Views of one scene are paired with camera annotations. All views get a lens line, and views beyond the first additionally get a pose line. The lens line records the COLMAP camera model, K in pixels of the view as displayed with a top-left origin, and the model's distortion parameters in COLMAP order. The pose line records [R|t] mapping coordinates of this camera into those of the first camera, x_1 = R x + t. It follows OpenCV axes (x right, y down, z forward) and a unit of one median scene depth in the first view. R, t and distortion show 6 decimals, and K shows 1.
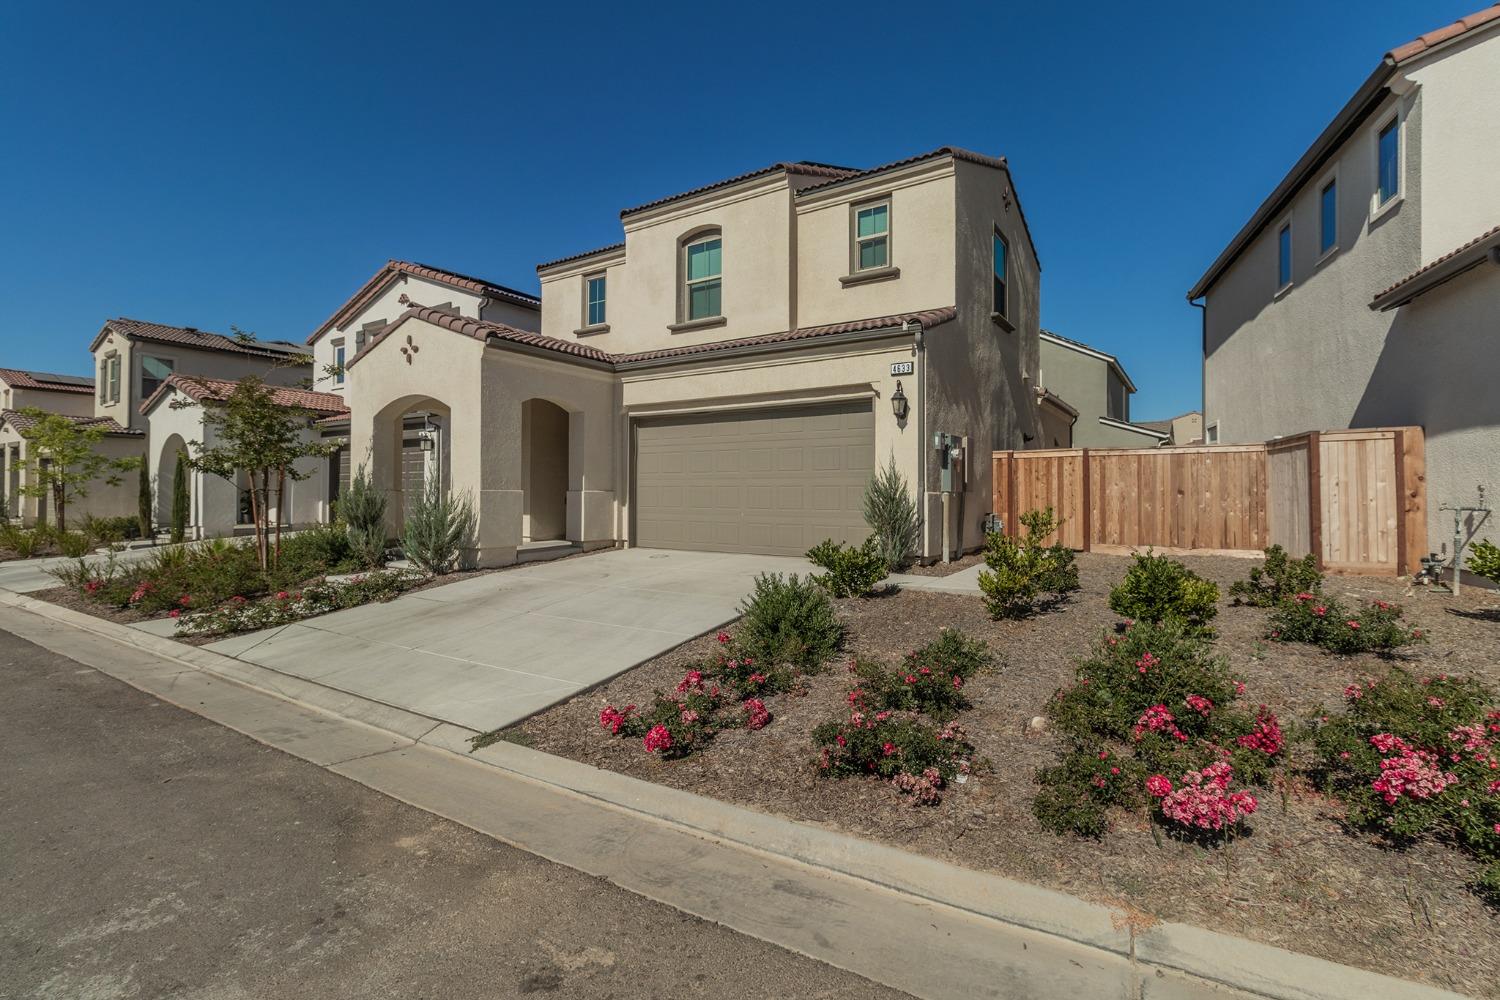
lens RADIAL K [[692.5, 0, 748.5], [0, 692.5, 495.4], [0, 0, 1]] dist [0.004066, 0.001801]
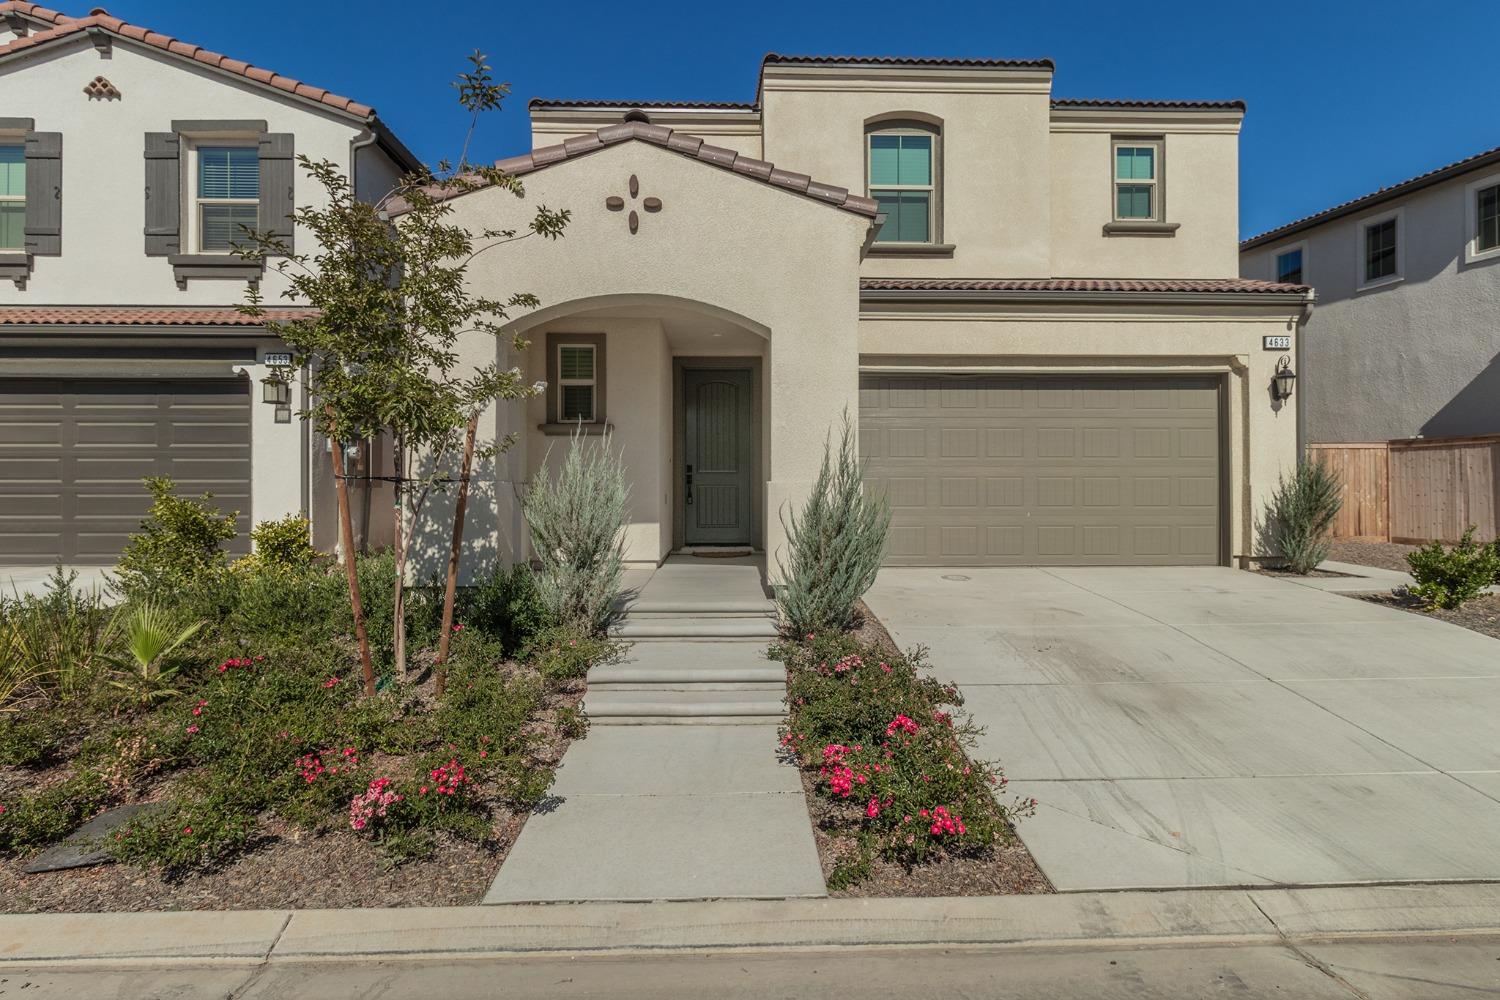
lens RADIAL K [[791.0, 0, 749.9], [0, 791.0, 497.2], [0, 0, 1]] dist [0.002502, -0.000158]
pose [[0.817314, -0.009384, 0.576116, -0.753370], [0.003640, 0.999932, 0.011123, -0.001551], [-0.576180, -0.006994, 0.817293, 0.474401]]
